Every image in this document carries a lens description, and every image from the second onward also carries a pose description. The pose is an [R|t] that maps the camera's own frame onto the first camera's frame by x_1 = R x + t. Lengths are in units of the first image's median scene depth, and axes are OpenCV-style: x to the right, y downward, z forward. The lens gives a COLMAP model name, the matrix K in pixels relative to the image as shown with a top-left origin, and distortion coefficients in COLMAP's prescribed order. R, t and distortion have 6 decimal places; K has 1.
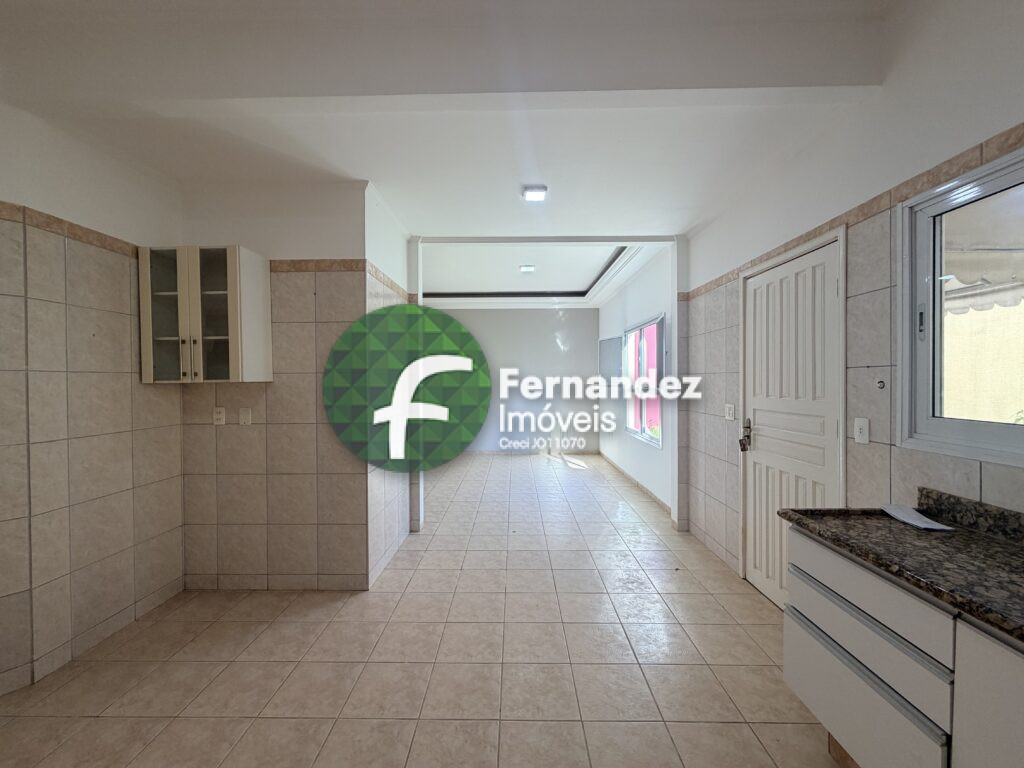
lens RADIAL K [[407.6, 0, 509.3], [0, 407.6, 384.6], [0, 0, 1]] dist [0.001153, 0.000006]
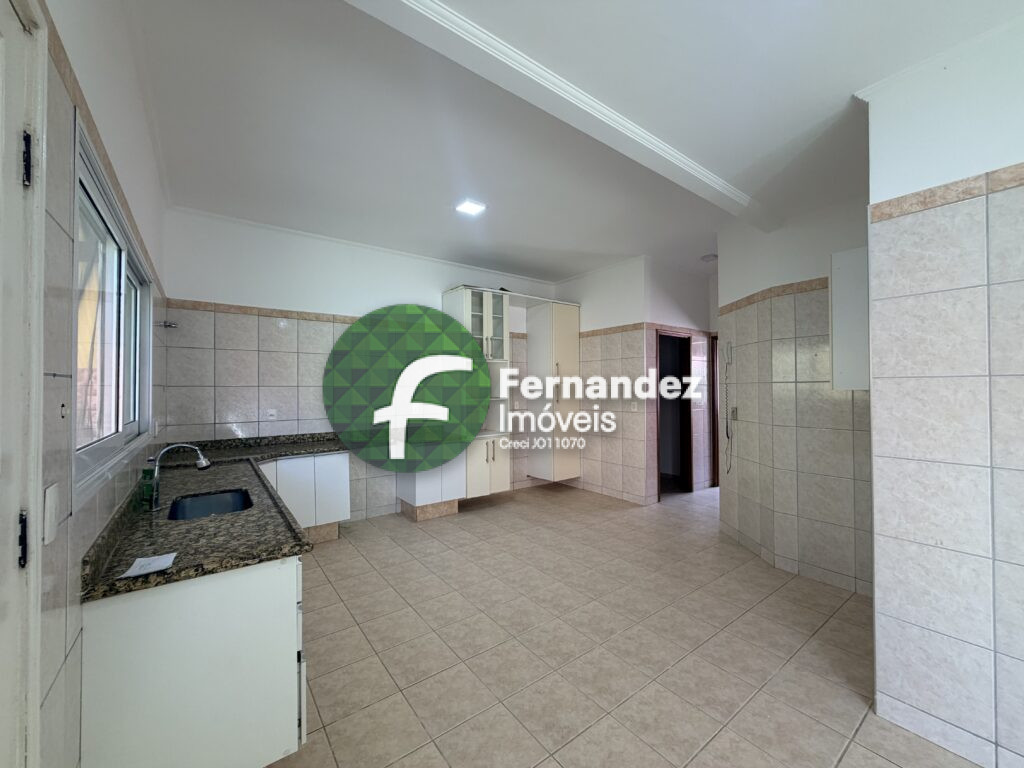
lens RADIAL K [[407.6, 0, 509.3], [0, 407.6, 384.6], [0, 0, 1]] dist [0.001153, 0.000006]
pose [[-0.793680, 0.003347, -0.608327, 0.845222], [0.004487, 0.999990, -0.000352, -0.033918], [0.608319, -0.003009, -0.793687, 1.932348]]
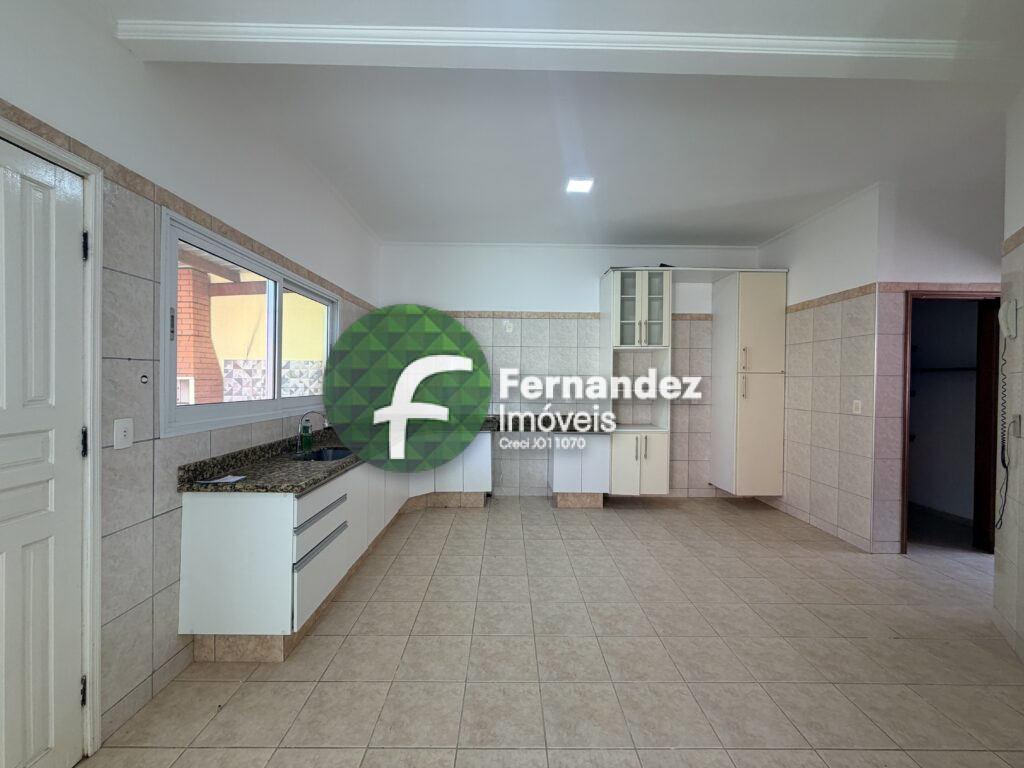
lens RADIAL K [[407.6, 0, 509.3], [0, 407.6, 384.6], [0, 0, 1]] dist [0.001153, 0.000006]
pose [[-0.999780, -0.005456, -0.020243, 0.088620], [-0.005831, 0.999812, 0.018516, -0.010785], [0.020138, 0.018630, -0.999624, 2.146403]]
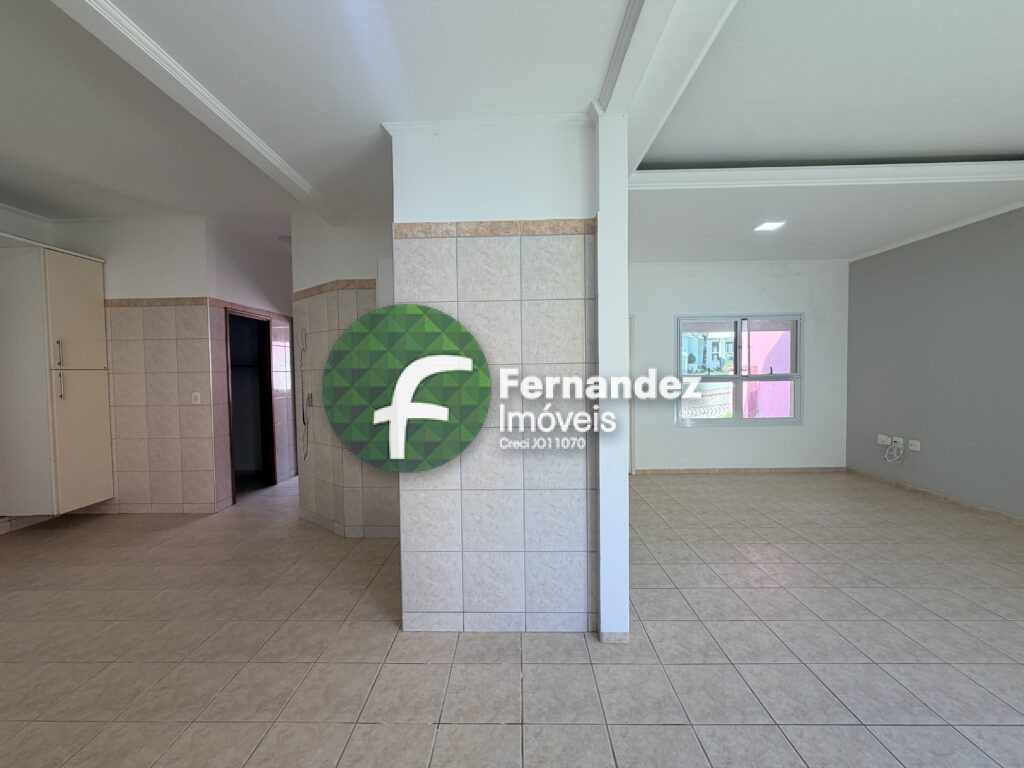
lens RADIAL K [[407.6, 0, 509.3], [0, 407.6, 384.6], [0, 0, 1]] dist [0.001153, 0.000006]
pose [[-0.006941, 0.038697, -0.999227, 0.755091], [0.006634, 0.999231, 0.038651, -0.034844], [0.999954, -0.006360, -0.007193, 2.034545]]
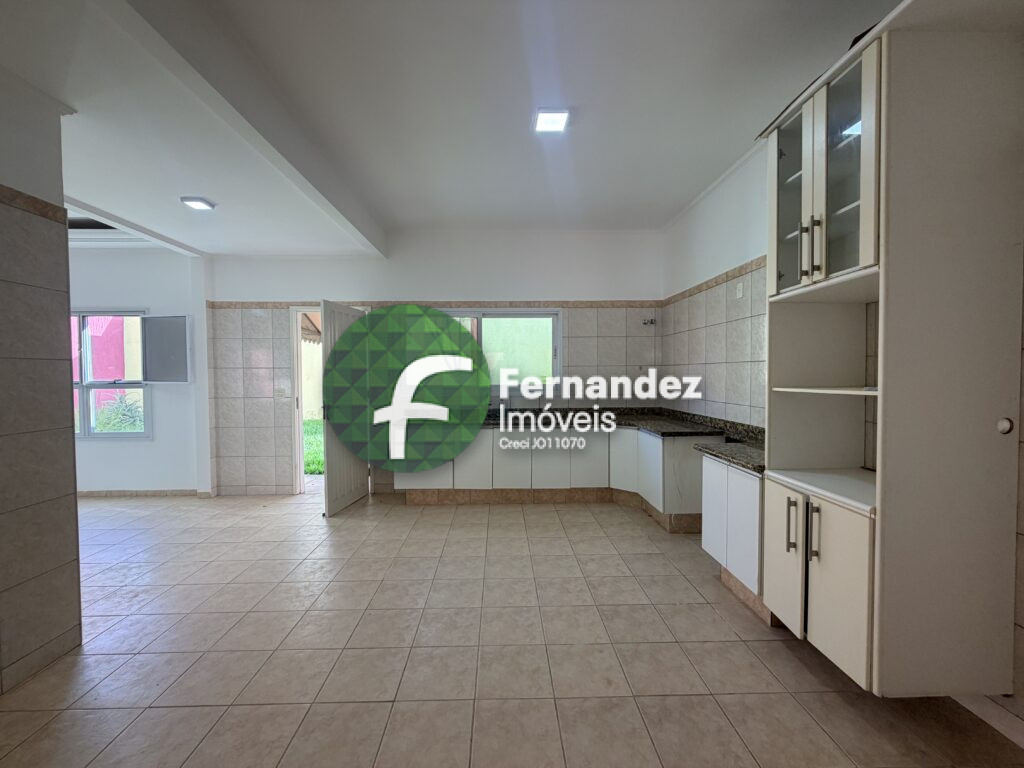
lens RADIAL K [[407.6, 0, 509.3], [0, 407.6, 384.6], [0, 0, 1]] dist [0.001153, 0.000006]
pose [[-0.037817, -0.023047, 0.999019, -1.882823], [0.013461, 0.999632, 0.023571, 0.017268], [-0.999194, 0.014339, -0.037493, 0.359739]]
